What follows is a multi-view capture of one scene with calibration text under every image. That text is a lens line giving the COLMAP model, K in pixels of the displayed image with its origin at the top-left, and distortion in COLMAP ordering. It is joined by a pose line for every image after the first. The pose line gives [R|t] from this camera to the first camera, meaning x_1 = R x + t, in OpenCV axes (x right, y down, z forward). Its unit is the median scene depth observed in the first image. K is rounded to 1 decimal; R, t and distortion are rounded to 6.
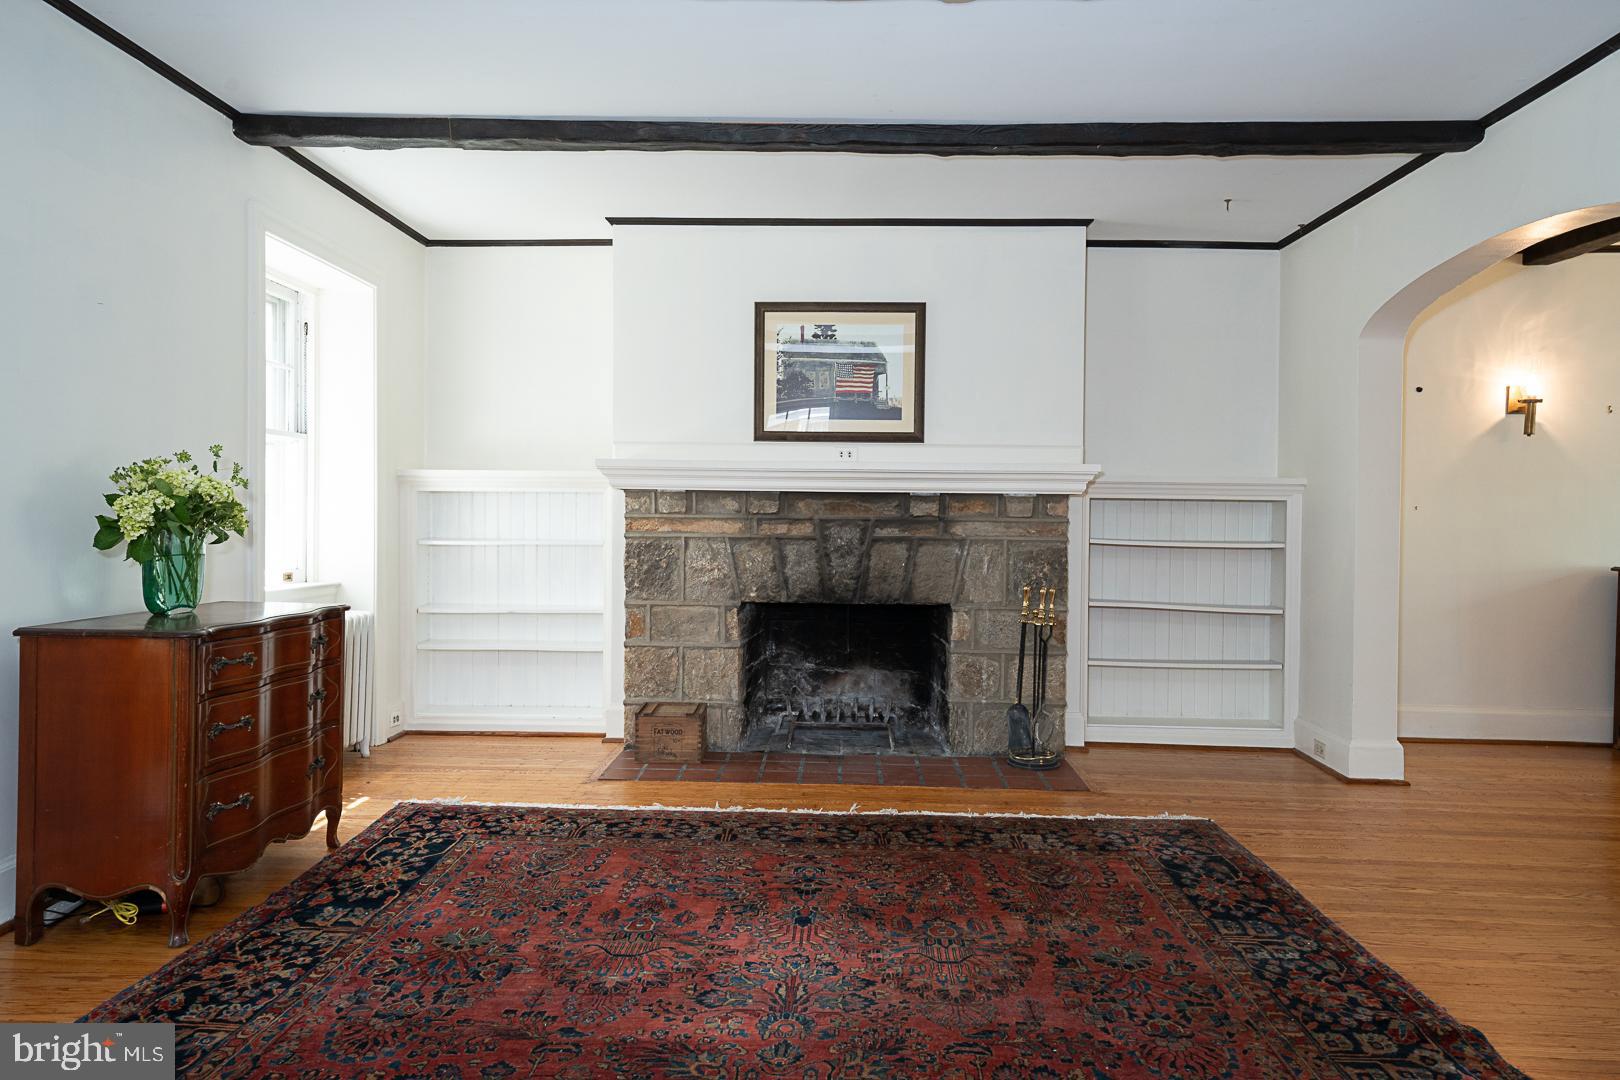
lens RADIAL K [[1055.5, 0, 812.3], [0, 1055.5, 531.2], [0, 0, 1]] dist [0.027760, 0.003317]
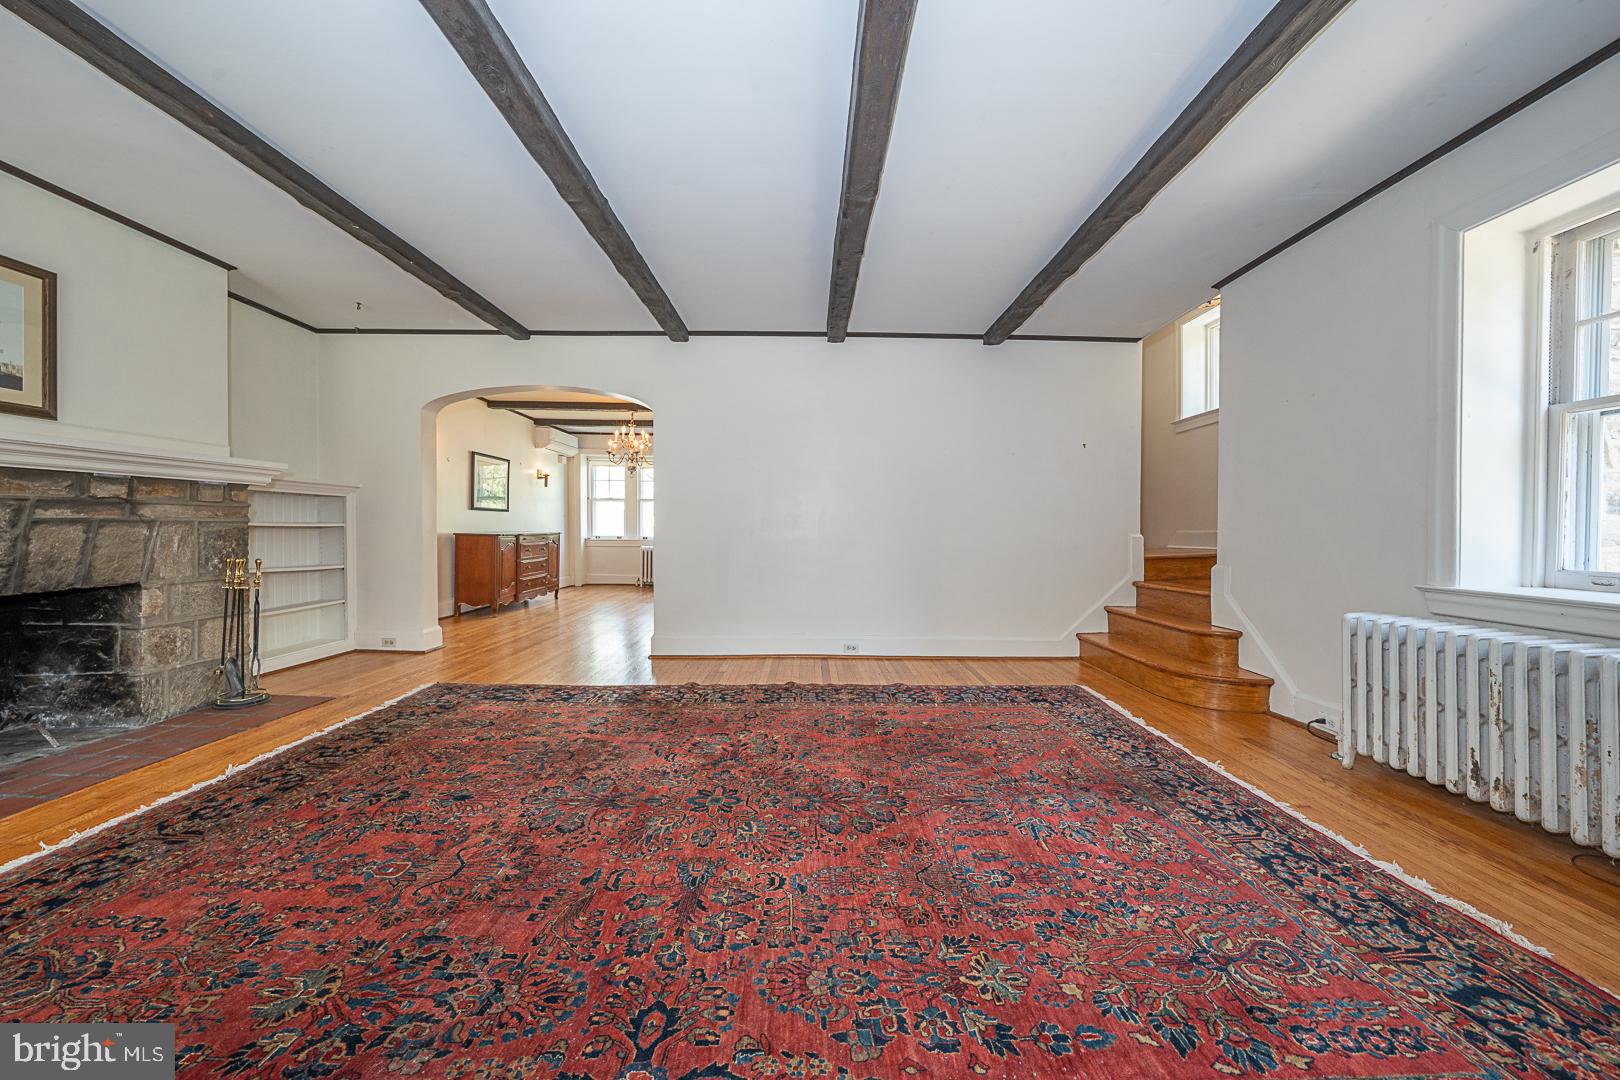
lens RADIAL K [[559.2, 0, 812.4], [0, 559.2, 533.2], [0, 0, 1]] dist [-0.026887, 0.005576]
pose [[-0.041060, -0.025803, 0.998823, -0.436429], [0.007400, 0.999631, 0.026129, 0.010965], [-0.999129, 0.008464, -0.040854, 0.355831]]
